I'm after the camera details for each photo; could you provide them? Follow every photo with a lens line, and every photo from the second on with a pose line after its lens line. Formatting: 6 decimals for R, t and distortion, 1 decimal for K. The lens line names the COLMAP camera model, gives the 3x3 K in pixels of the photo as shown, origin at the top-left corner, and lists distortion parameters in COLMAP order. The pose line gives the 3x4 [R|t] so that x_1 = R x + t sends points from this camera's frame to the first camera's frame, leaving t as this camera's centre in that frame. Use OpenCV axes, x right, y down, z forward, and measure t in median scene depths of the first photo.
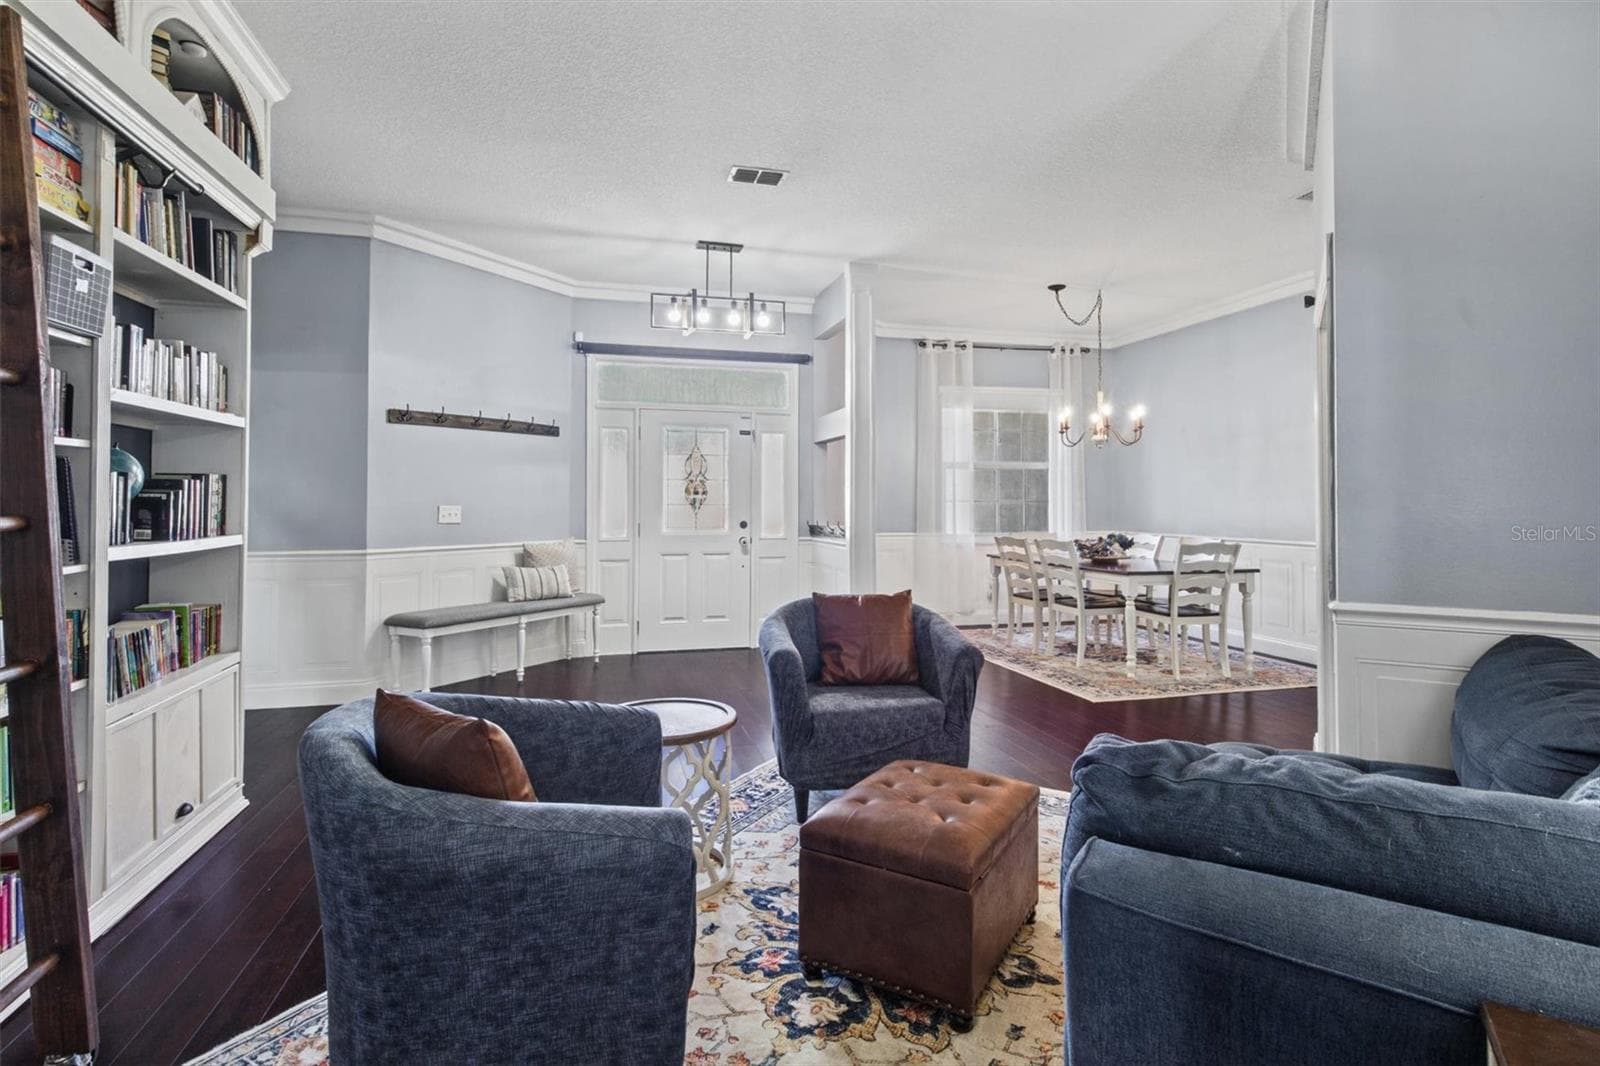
lens RADIAL K [[840.2, 0, 760.7], [0, 840.2, 485.0], [0, 0, 1]] dist [0.033090, -0.000582]
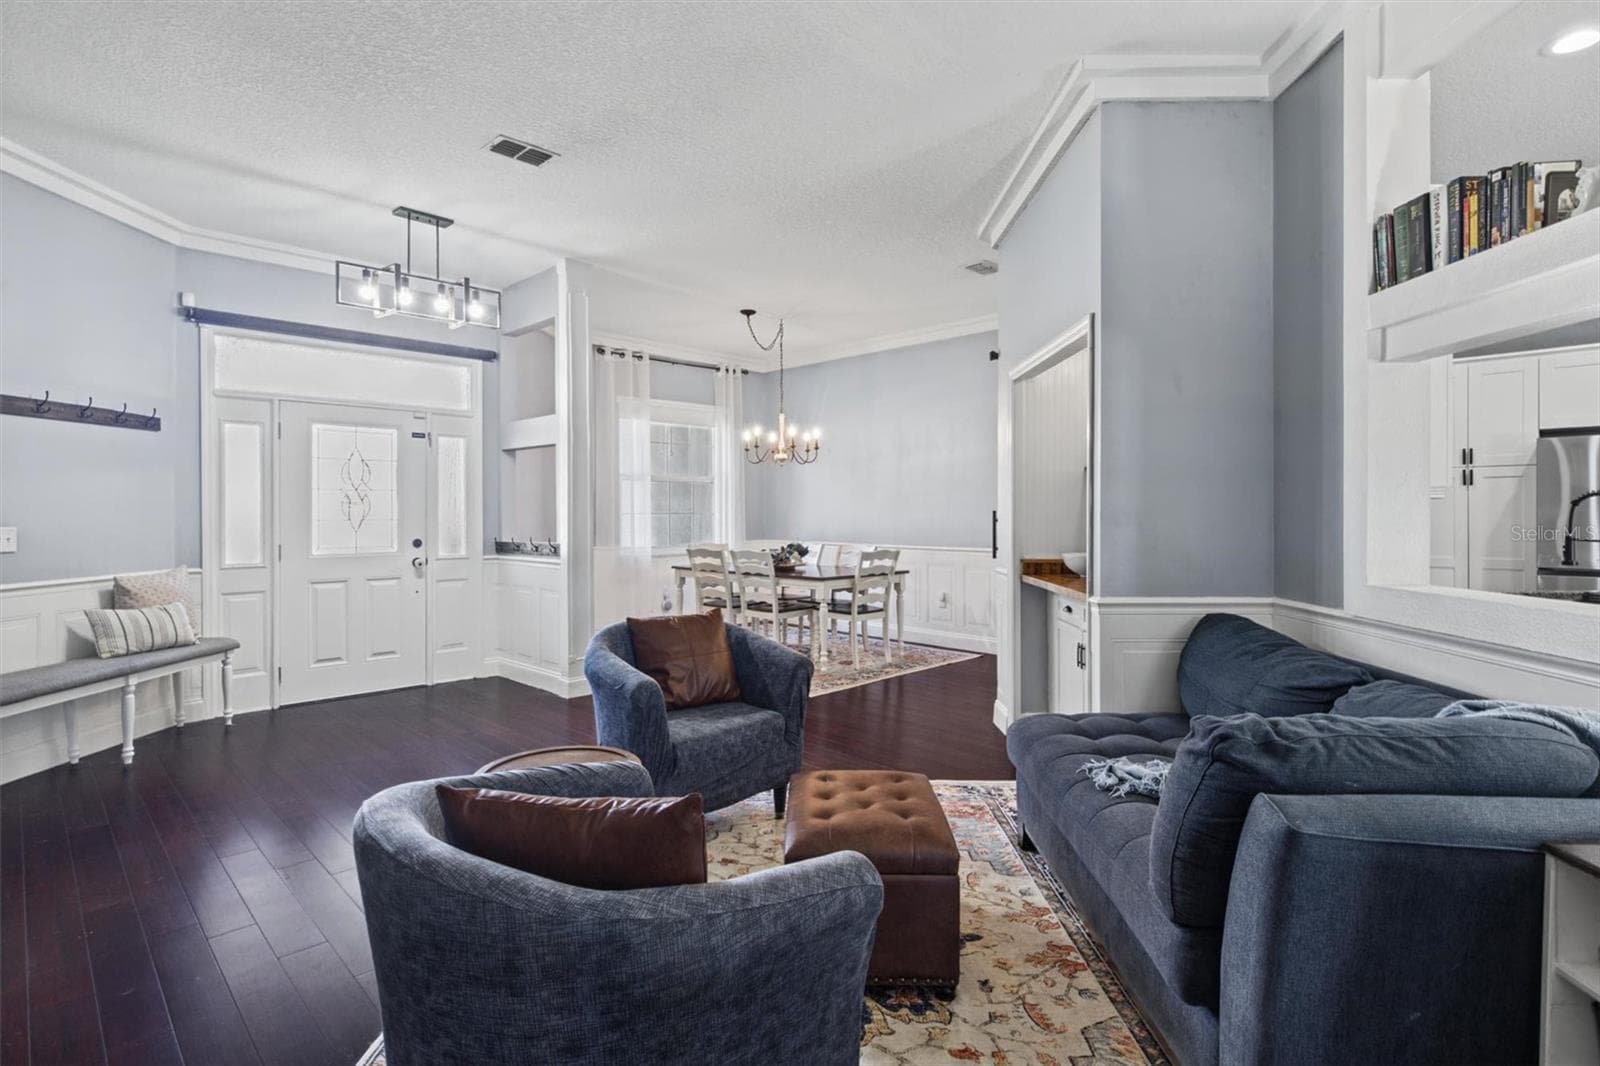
lens RADIAL K [[855.7, 0, 799.9], [0, 855.7, 515.3], [0, 0, 1]] dist [0.024069, -0.000641]
pose [[0.849885, -0.006081, 0.526934, -0.165365], [-0.008692, 0.999636, 0.025554, -0.007641], [-0.526897, -0.026298, 0.849522, 0.048684]]
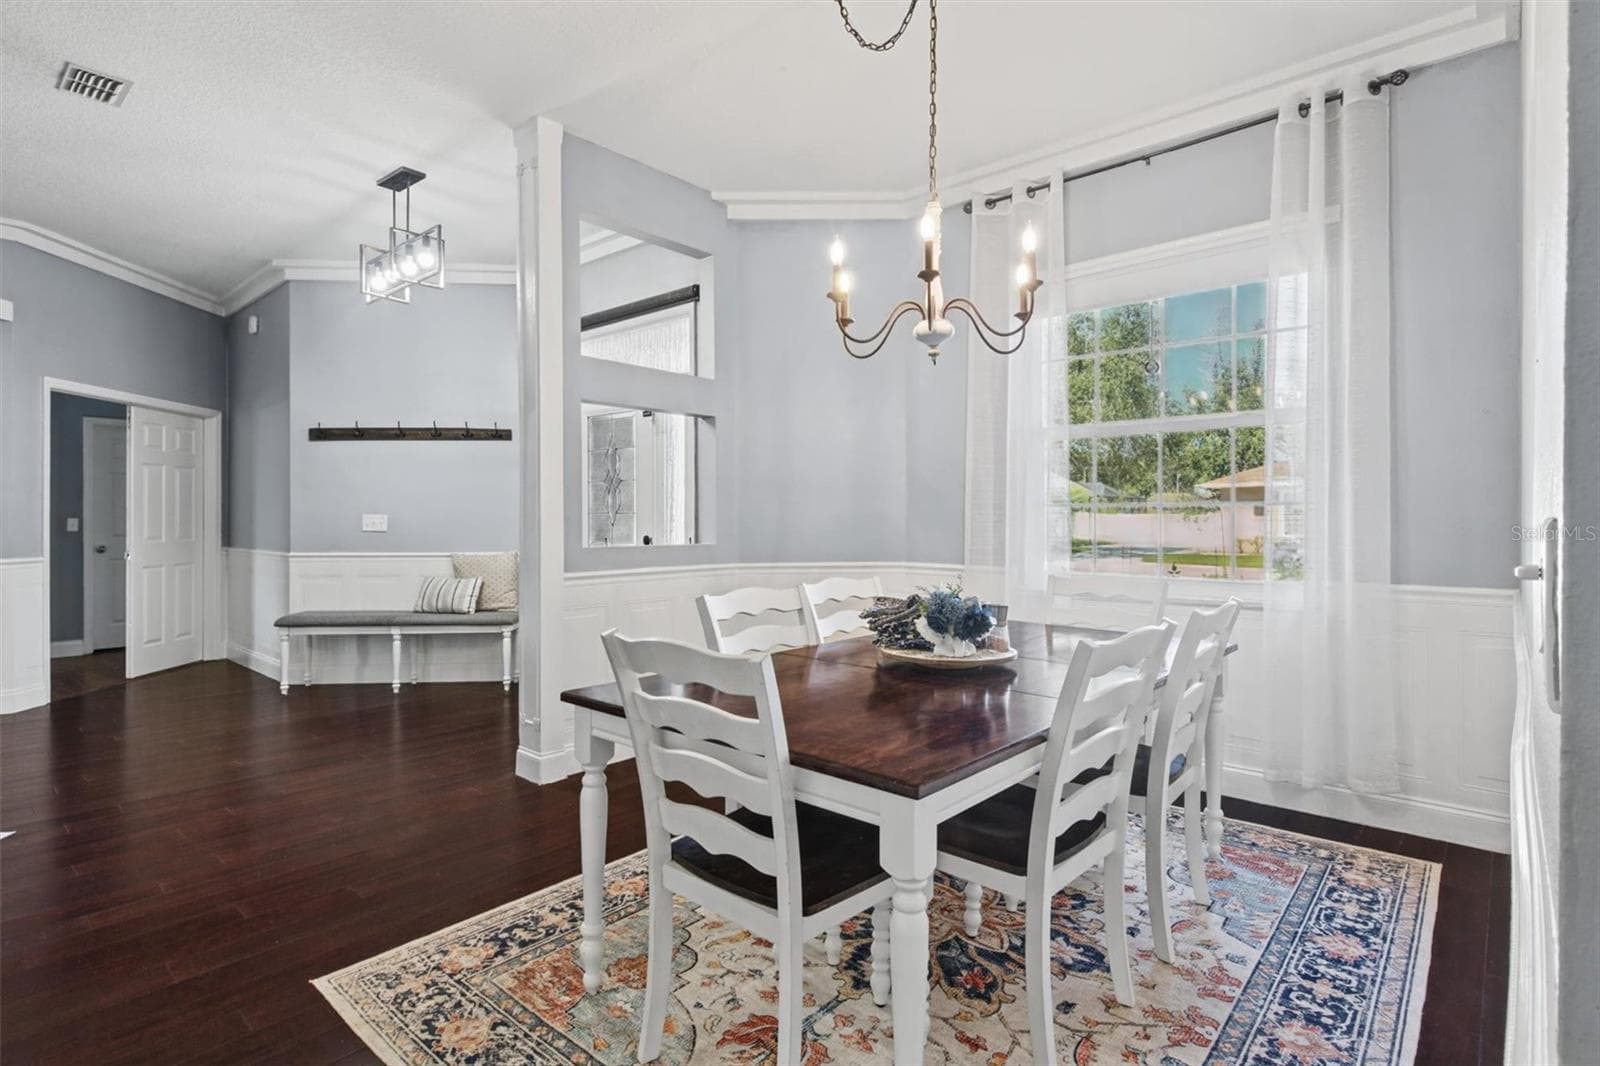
lens RADIAL K [[795.2, 0, 801.0], [0, 795.2, 501.5], [0, 0, 1]] dist [0.006718, 0.000437]
pose [[0.573908, -0.017444, -0.818734, 0.665276], [0.018981, 0.999788, -0.007997, 0.023401], [0.818700, -0.010951, 0.574118, 0.766340]]
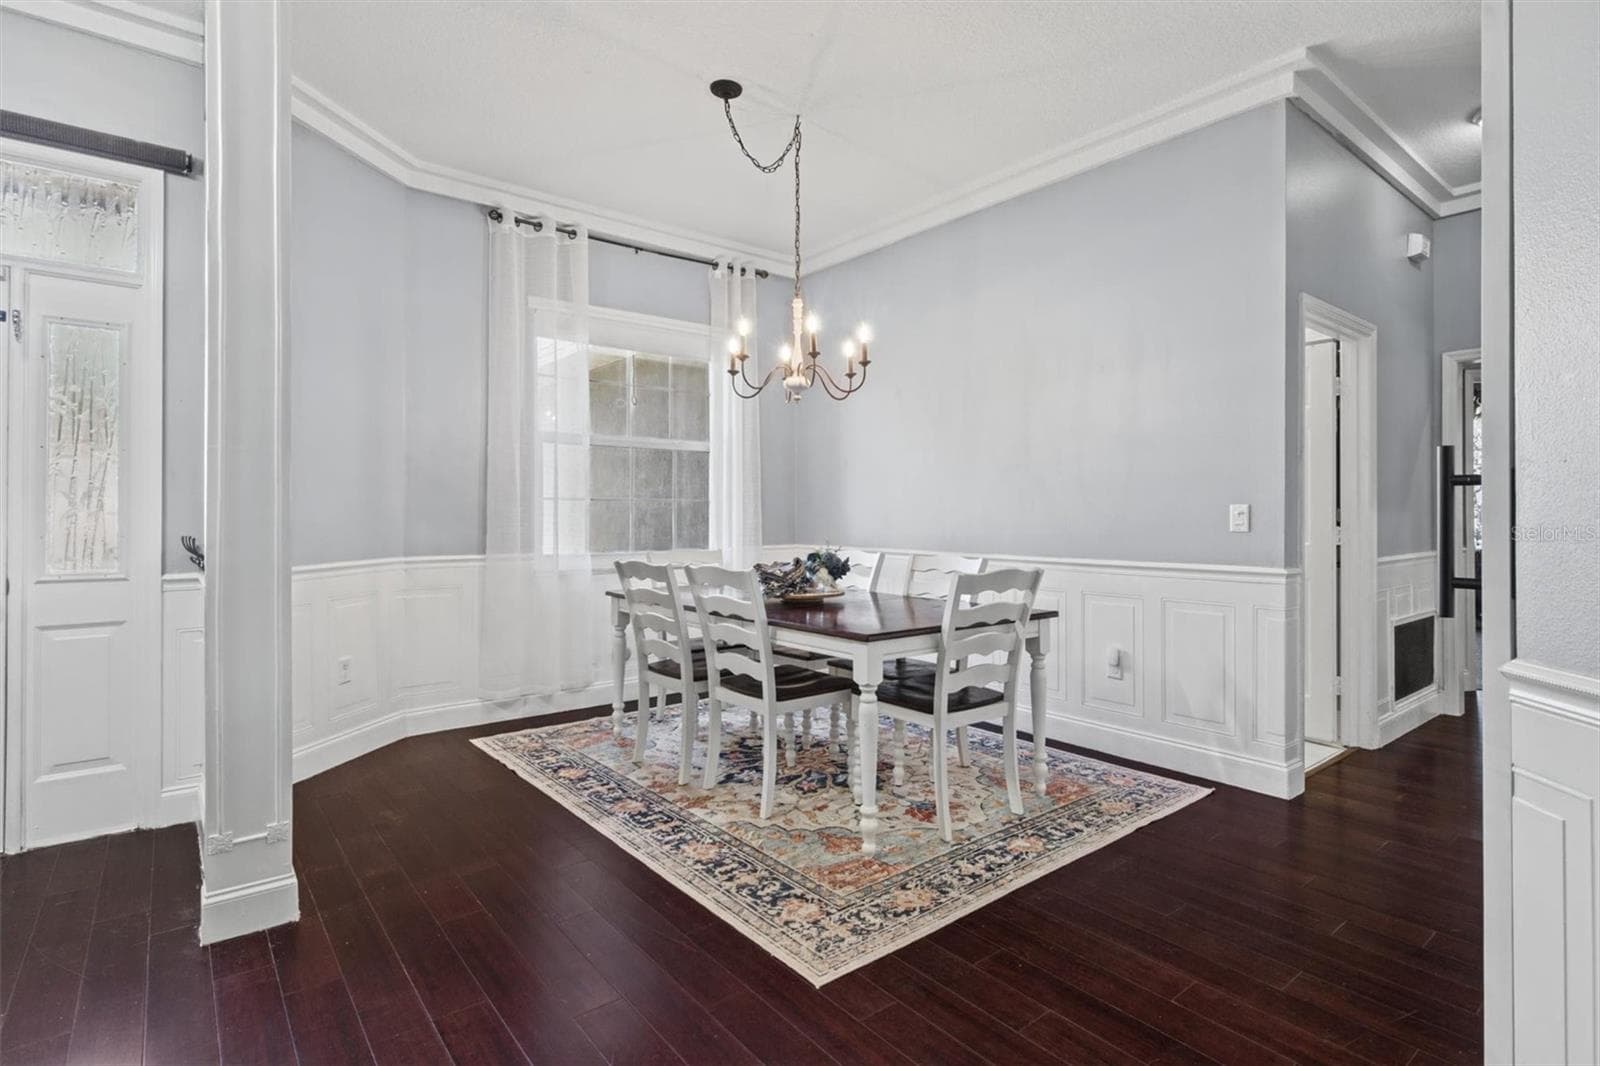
lens RADIAL K [[801.2, 0, 792.2], [0, 801.2, 518.9], [0, 0, 1]] dist [0.020546, -0.000397]
pose [[0.906366, -0.002266, 0.422488, 0.178507], [-0.008036, 0.999712, 0.022602, 0.024179], [-0.422418, -0.023881, 0.906087, 0.531889]]
